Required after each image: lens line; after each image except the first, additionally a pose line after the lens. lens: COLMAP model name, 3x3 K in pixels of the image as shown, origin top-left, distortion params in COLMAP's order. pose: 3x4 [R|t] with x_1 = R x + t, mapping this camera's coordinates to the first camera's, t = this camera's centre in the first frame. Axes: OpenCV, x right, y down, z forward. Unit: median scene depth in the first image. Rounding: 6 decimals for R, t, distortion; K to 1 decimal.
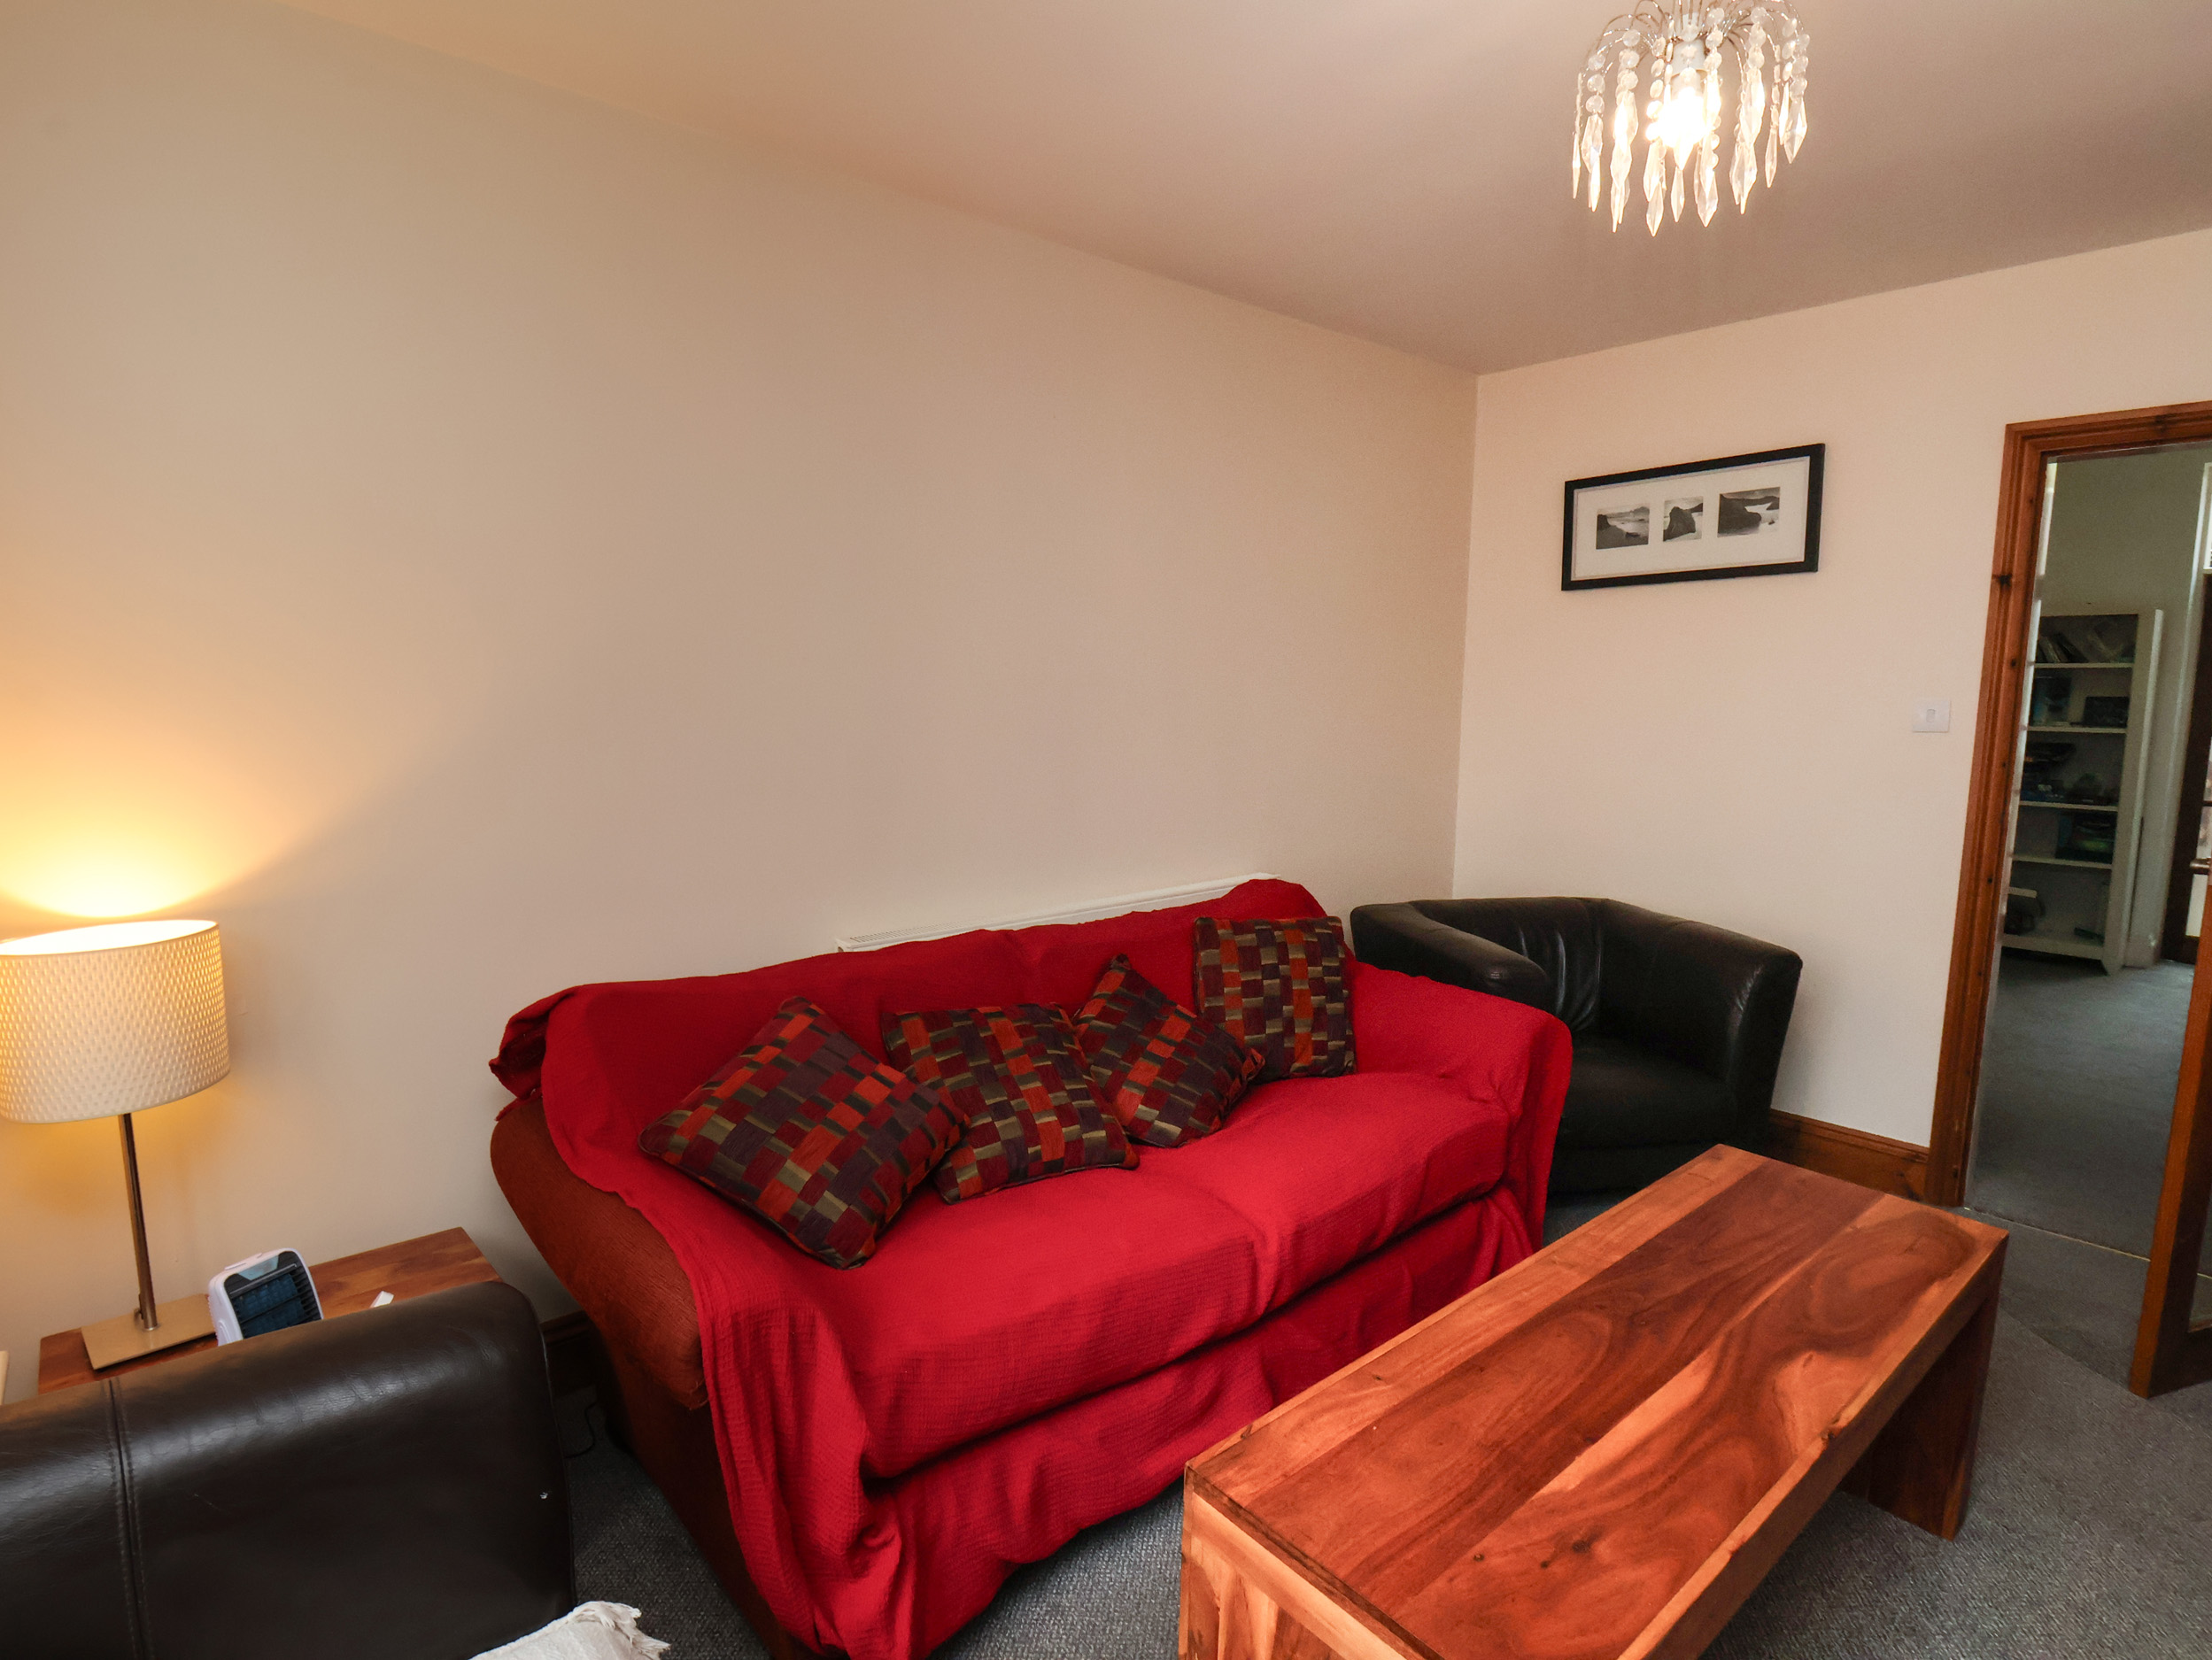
lens RADIAL K [[1149.2, 0, 1106.1], [0, 1149.2, 831.7], [0, 0, 1]] dist [-0.005162, -0.003940]
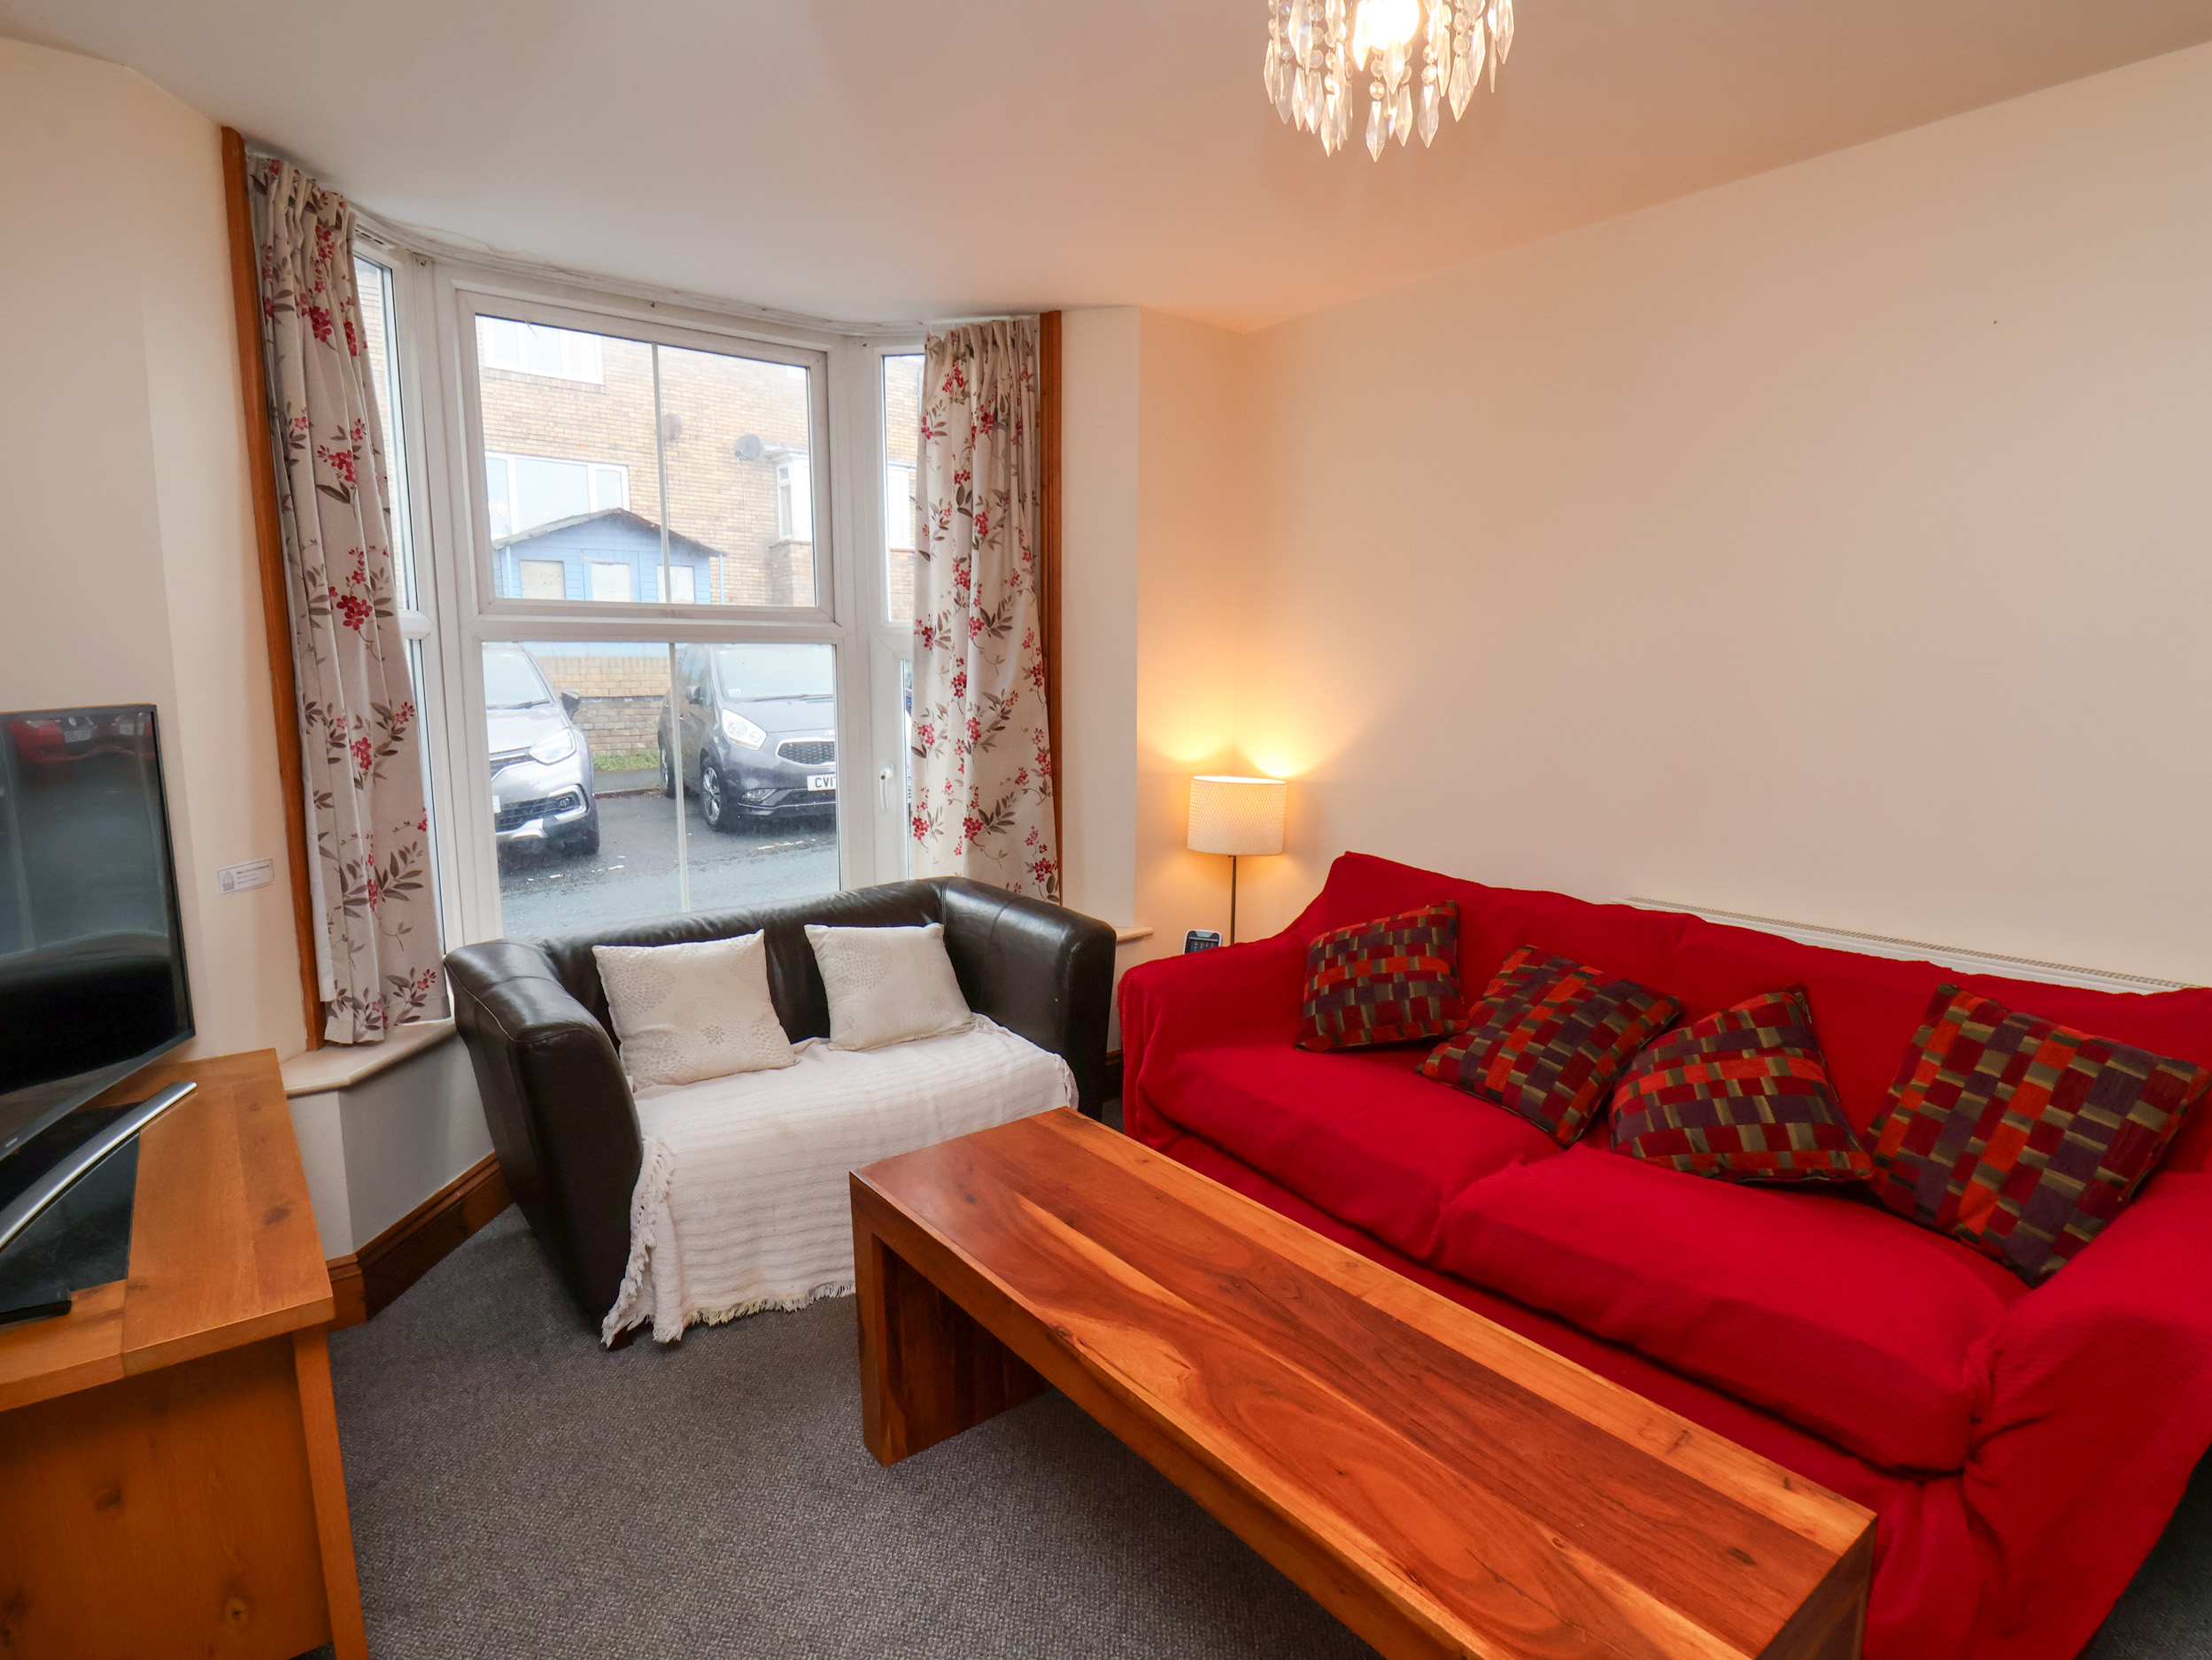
lens RADIAL K [[1149.2, 0, 1107.5], [0, 1149.2, 827.6], [0, 0, 1]] dist [-0.005162, -0.003940]
pose [[-0.034570, 0.135287, -0.990203, 1.052003], [-0.131103, 0.981620, 0.138691, -0.068374], [0.990766, 0.134613, -0.016198, 0.628365]]
